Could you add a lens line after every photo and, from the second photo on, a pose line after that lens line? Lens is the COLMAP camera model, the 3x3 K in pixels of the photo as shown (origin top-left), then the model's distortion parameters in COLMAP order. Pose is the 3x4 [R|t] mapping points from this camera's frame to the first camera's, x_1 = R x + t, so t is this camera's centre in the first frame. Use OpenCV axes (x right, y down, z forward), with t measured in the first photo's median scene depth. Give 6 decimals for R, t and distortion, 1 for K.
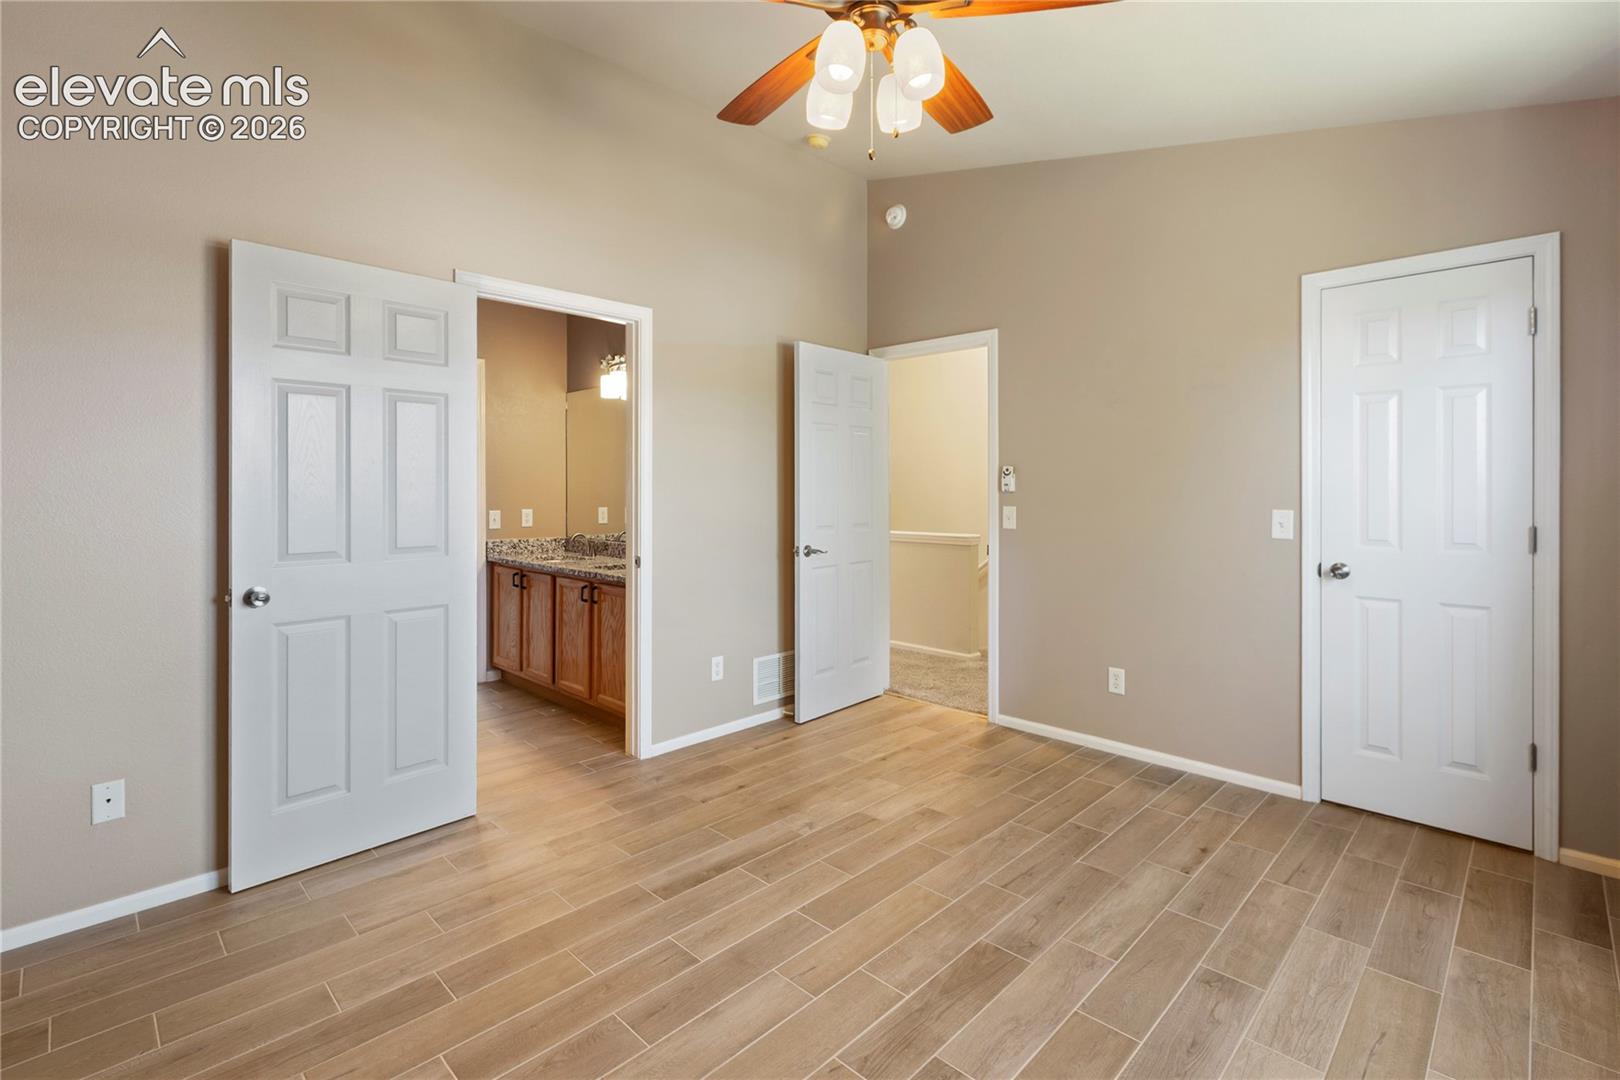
lens RADIAL K [[743.3, 0, 825.3], [0, 743.3, 487.9], [0, 0, 1]] dist [0.006921, -0.000849]
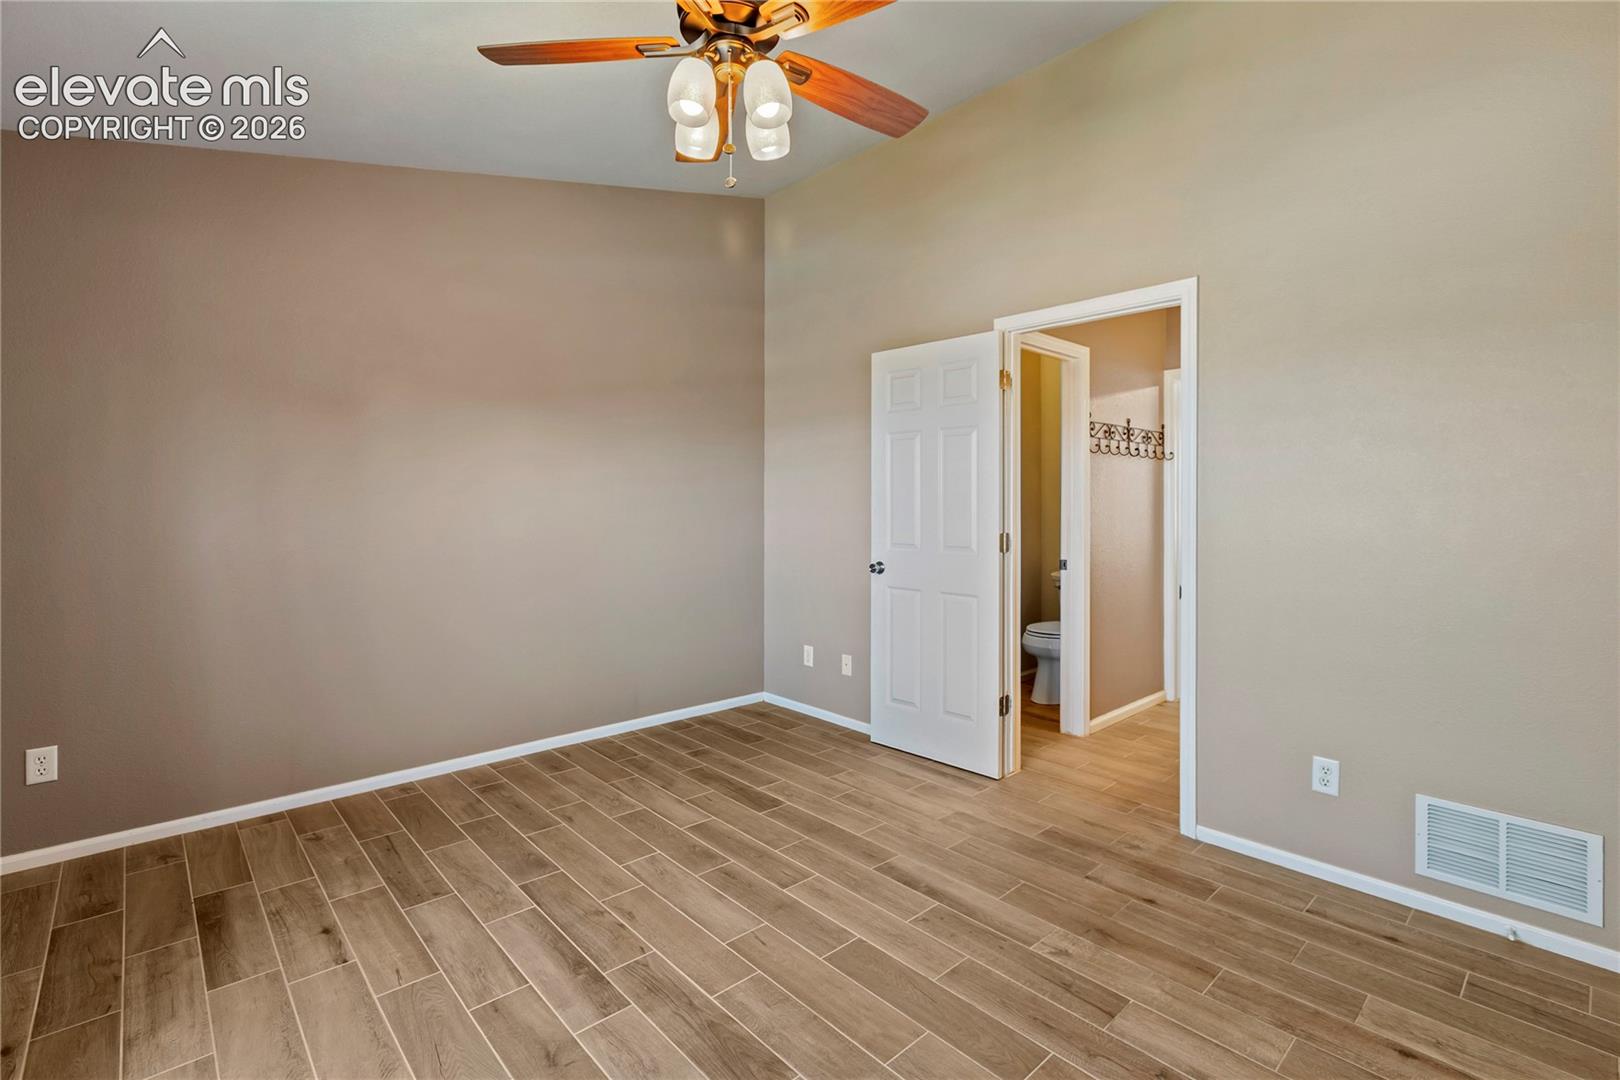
lens RADIAL K [[743.3, 0, 793.4], [0, 743.3, 494.6], [0, 0, 1]] dist [0.006921, -0.000849]
pose [[-0.074687, -0.012042, -0.997134, 0.852529], [-0.001972, 0.999927, -0.011928, 0.005816], [0.997205, 0.001075, -0.074705, 0.899408]]
